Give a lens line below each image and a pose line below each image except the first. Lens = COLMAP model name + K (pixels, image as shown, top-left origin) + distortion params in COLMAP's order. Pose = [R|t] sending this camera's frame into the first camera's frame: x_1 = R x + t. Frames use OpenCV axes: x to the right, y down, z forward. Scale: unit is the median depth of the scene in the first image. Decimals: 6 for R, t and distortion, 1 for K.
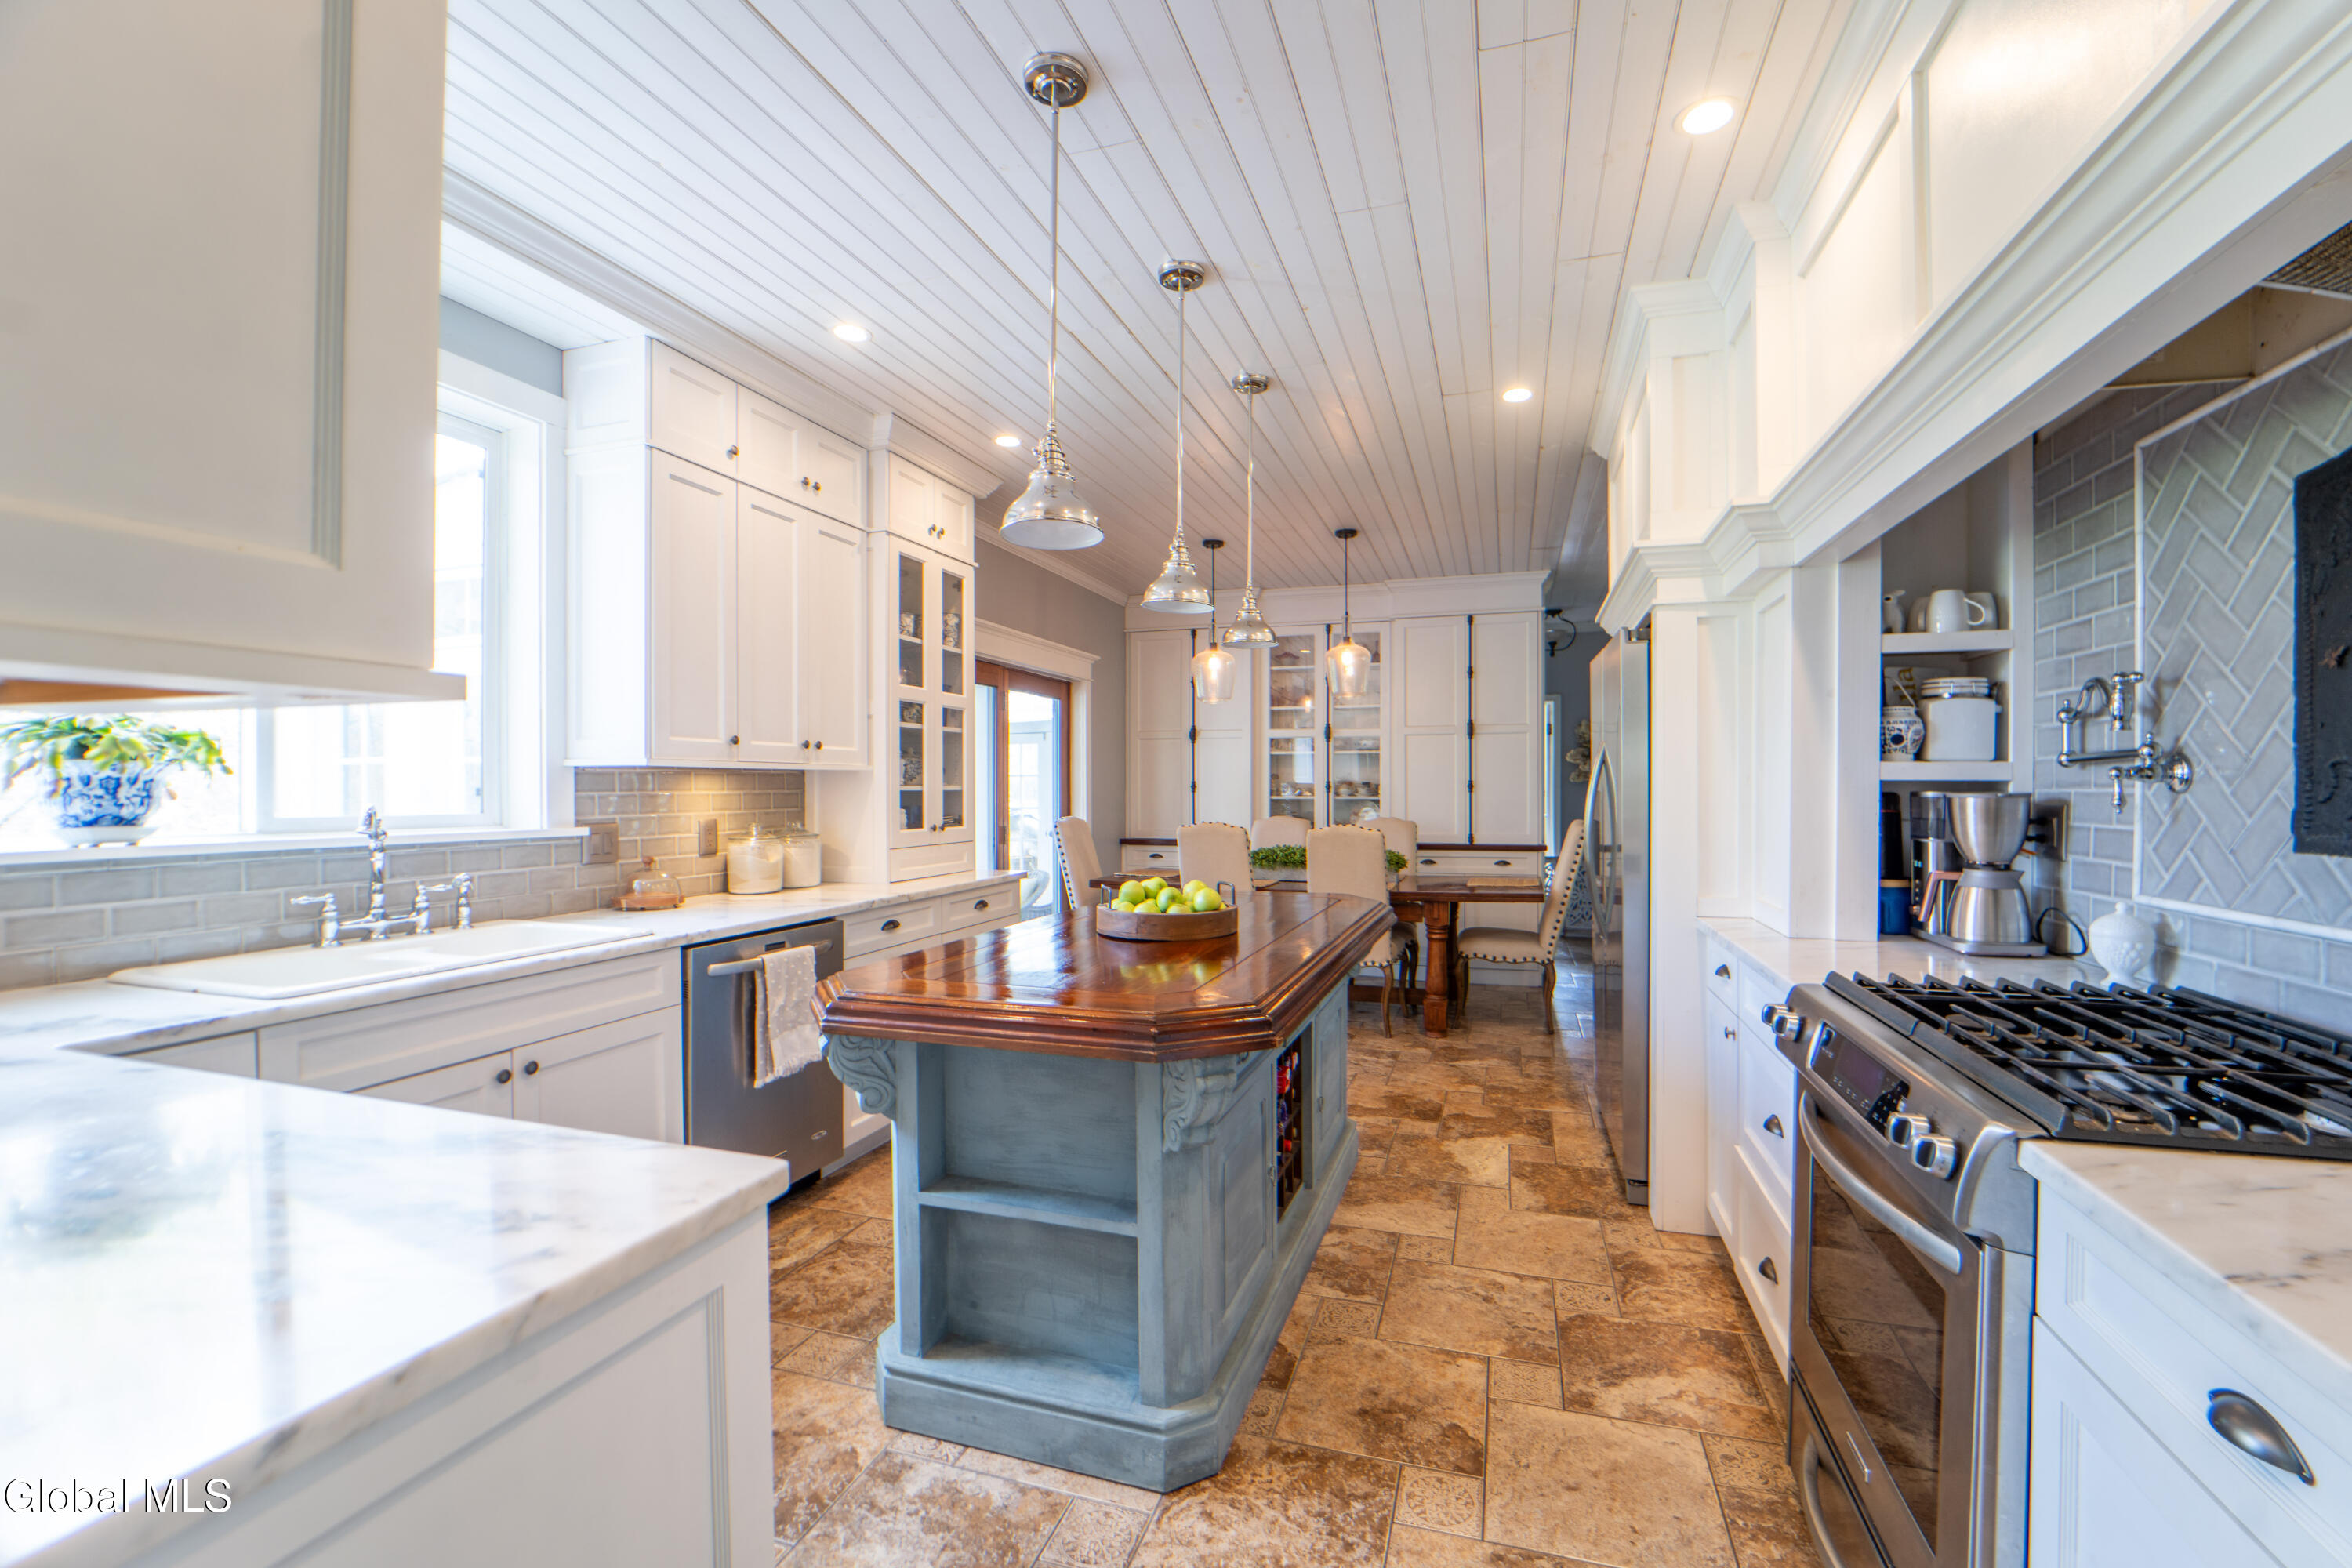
lens RADIAL K [[973.0, 0, 1176.0], [0, 973.0, 784.0], [0, 0, 1]] dist [-0.026698, -0.000337]
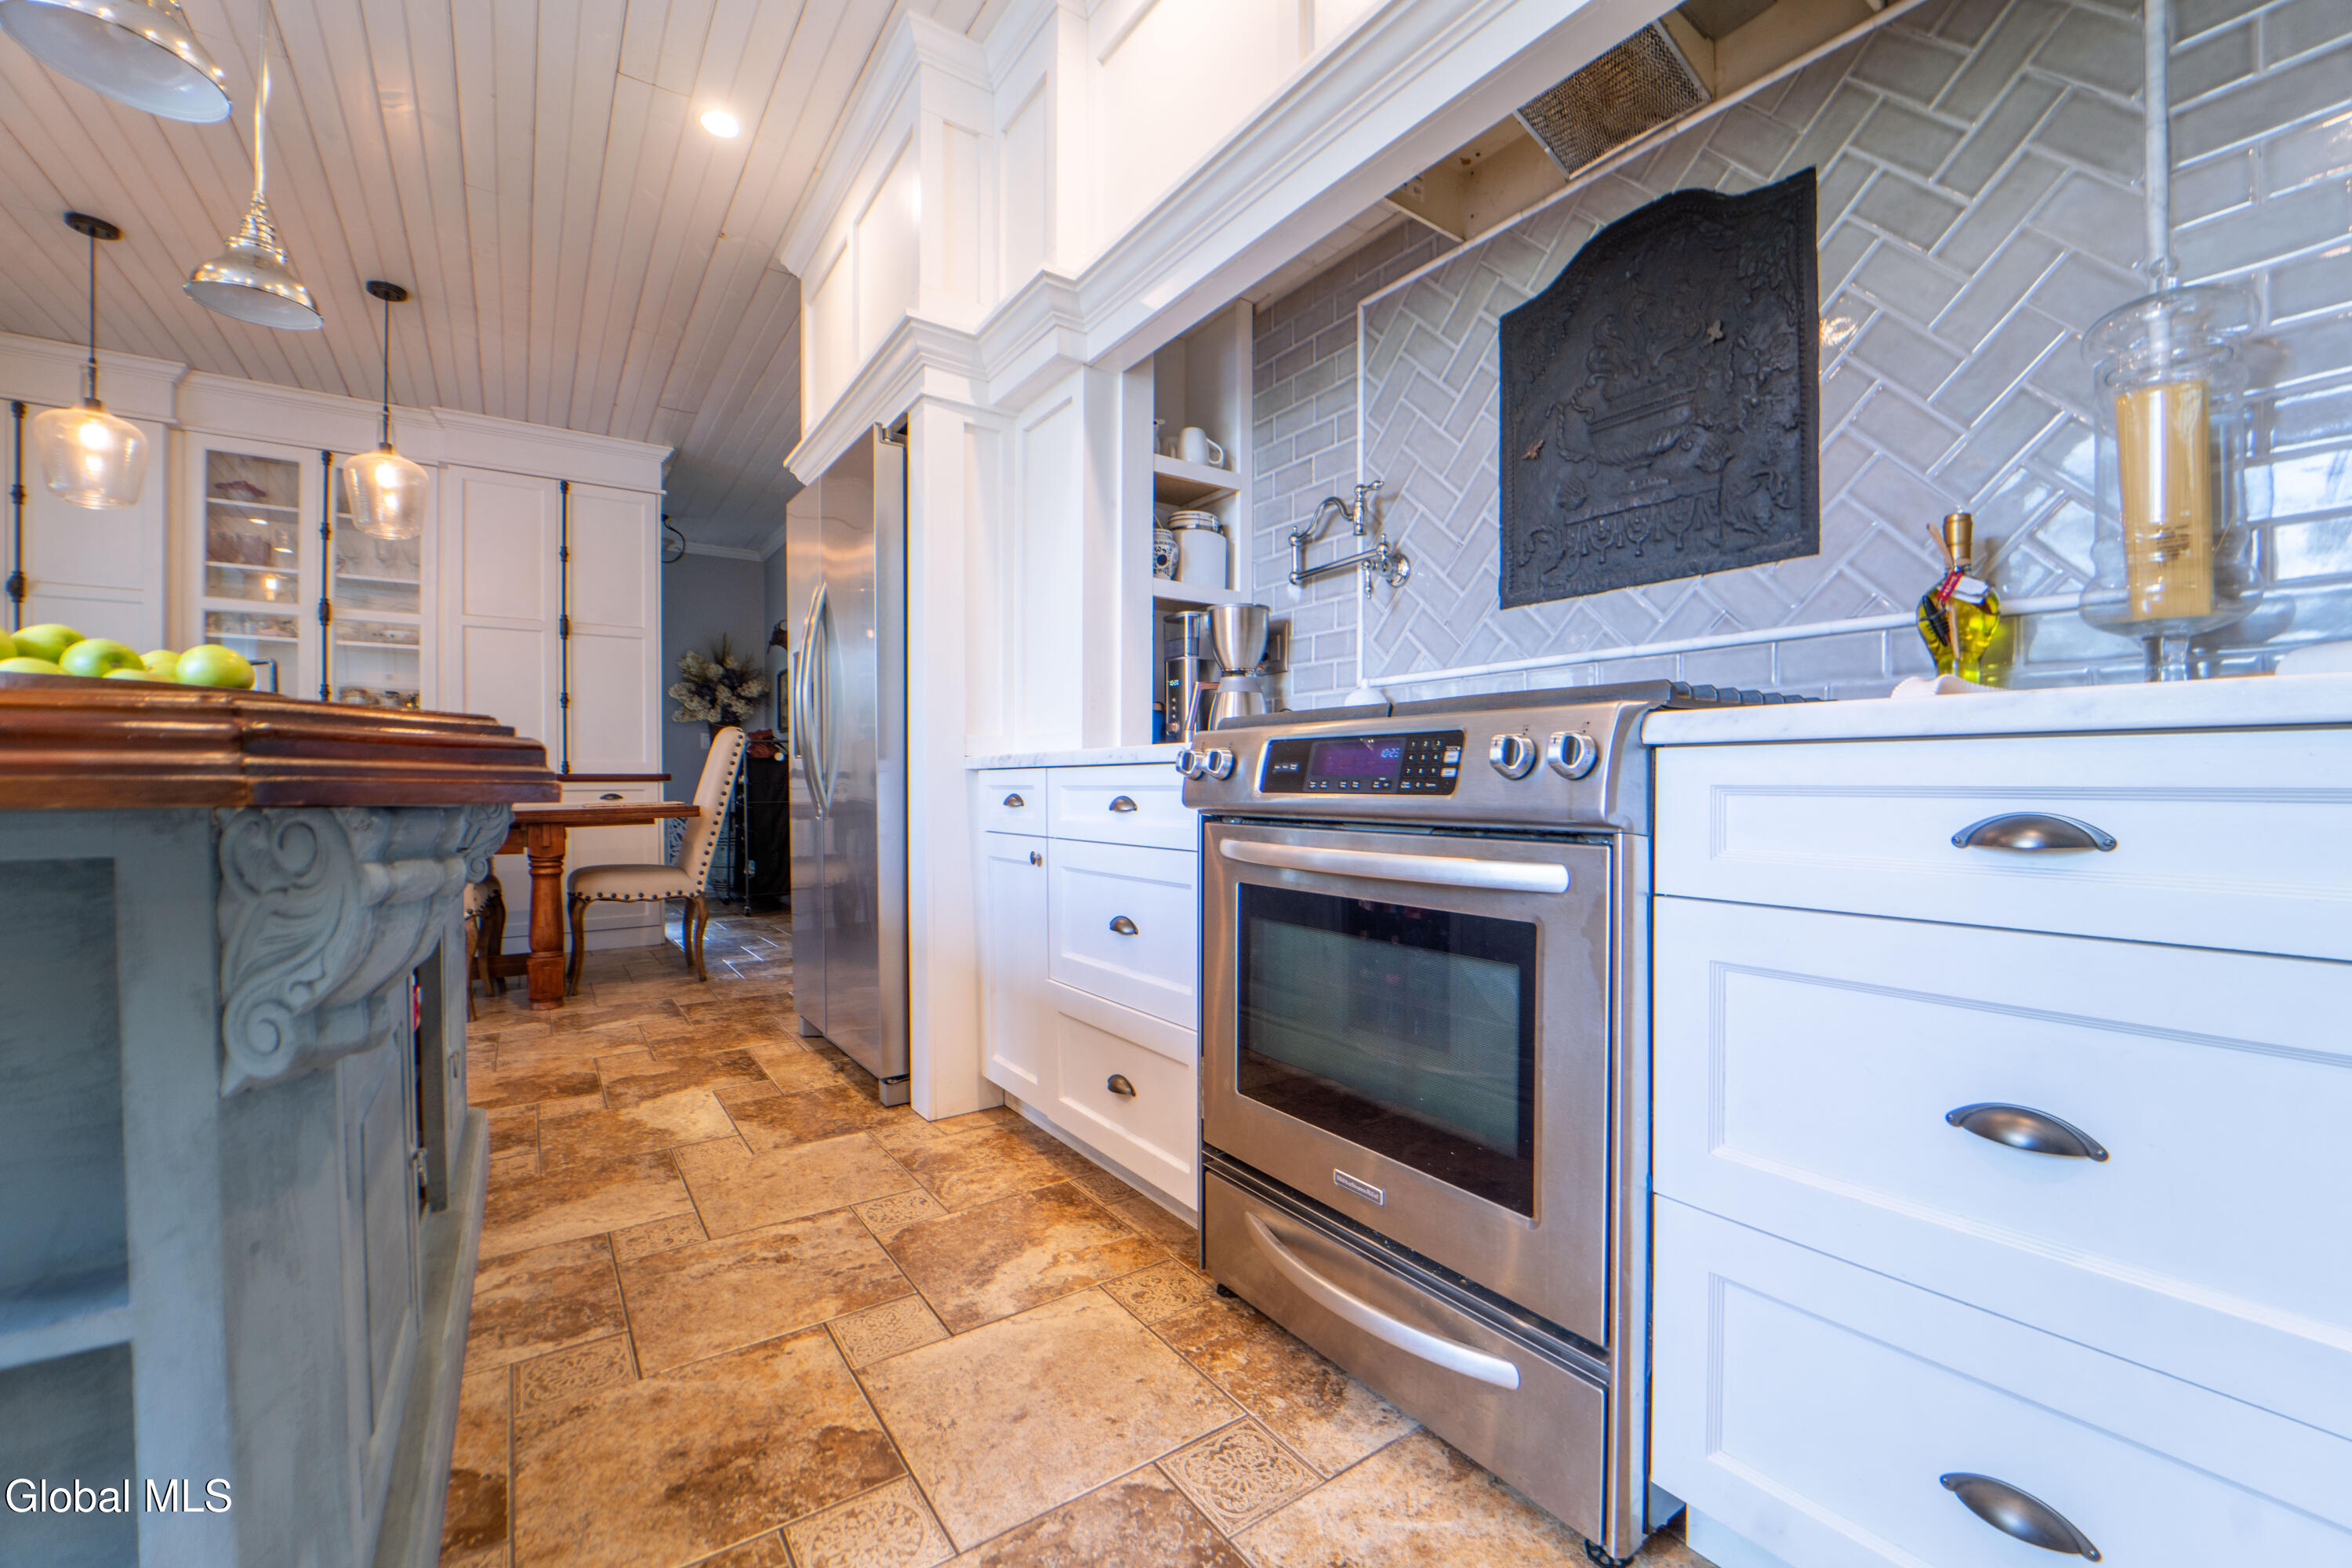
lens RADIAL K [[982.8, 0, 1213.3], [0, 982.8, 784.7], [0, 0, 1]] dist [-0.020397, -0.000393]
pose [[0.584802, -0.002824, 0.811172, -0.074987], [0.002507, 0.999995, 0.001674, 0.198051], [-0.811173, 0.001055, 0.584806, 0.345005]]
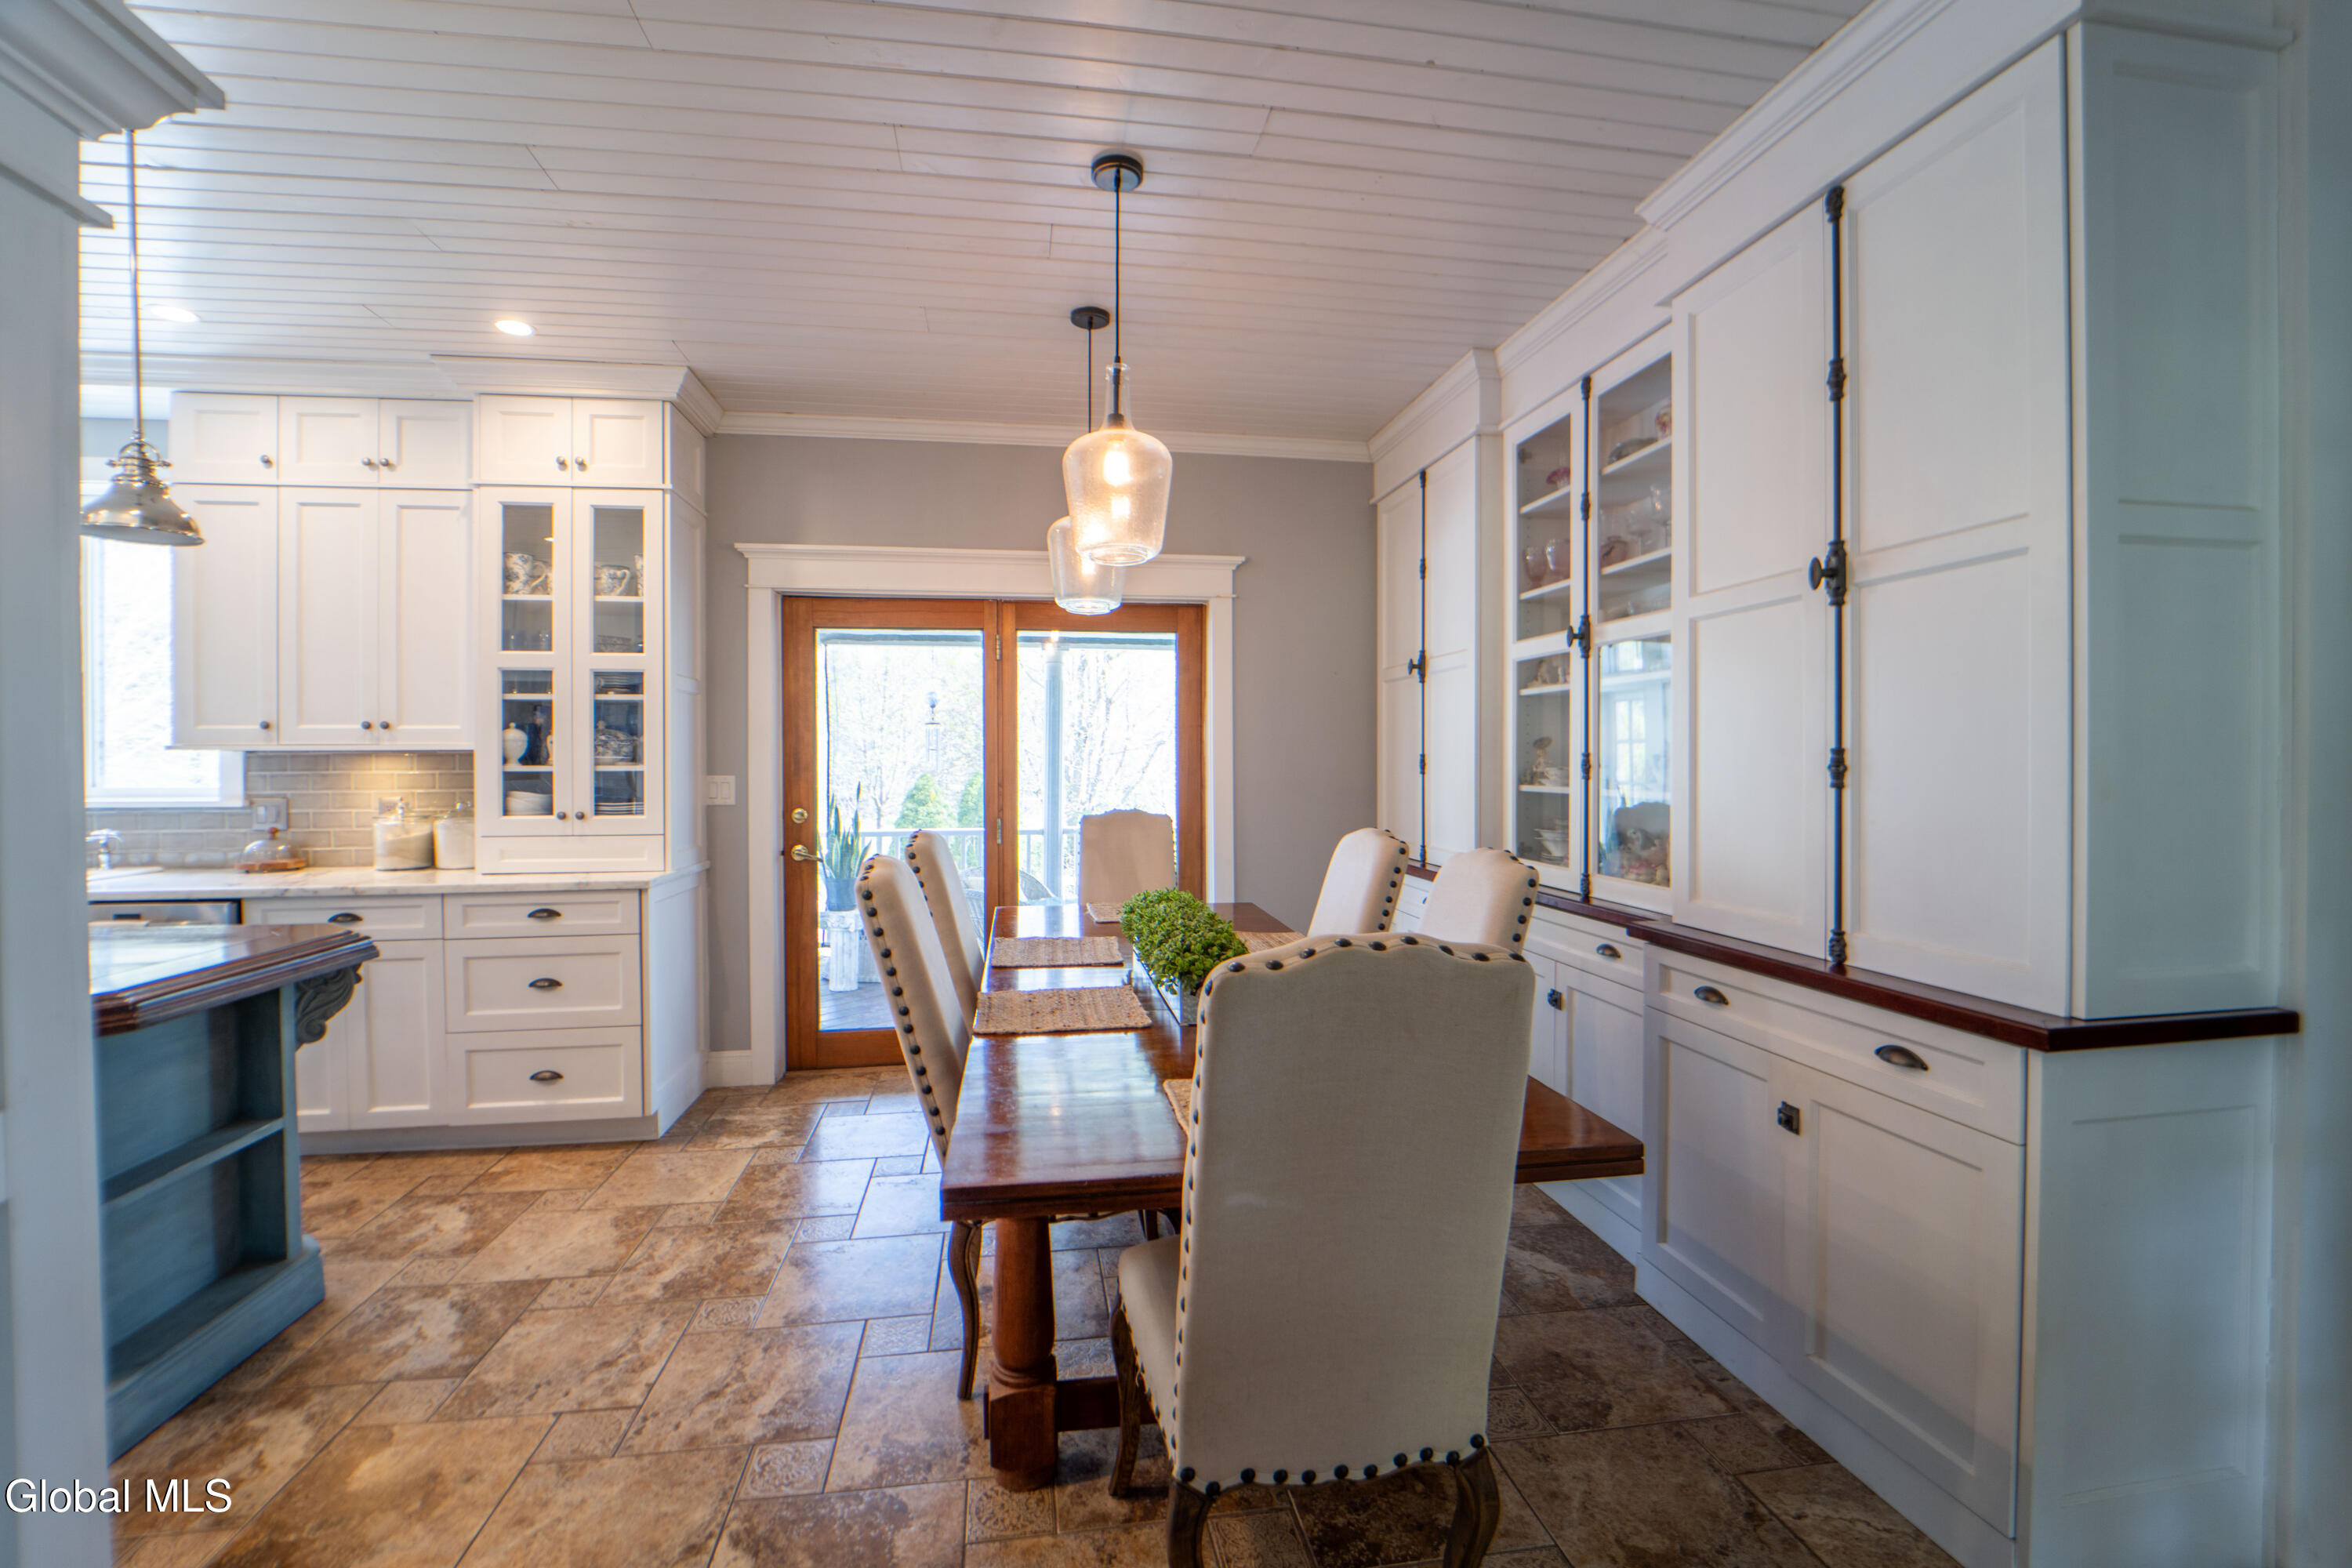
lens RADIAL K [[958.5, 0, 1165.1], [0, 958.5, 767.9], [0, 0, 1]] dist [-0.023931, -0.000049]
pose [[0.461673, 0.007102, -0.887022, 1.313040], [0.005142, 0.999930, 0.010682, -0.005167], [0.887035, -0.009492, 0.461604, 1.951443]]
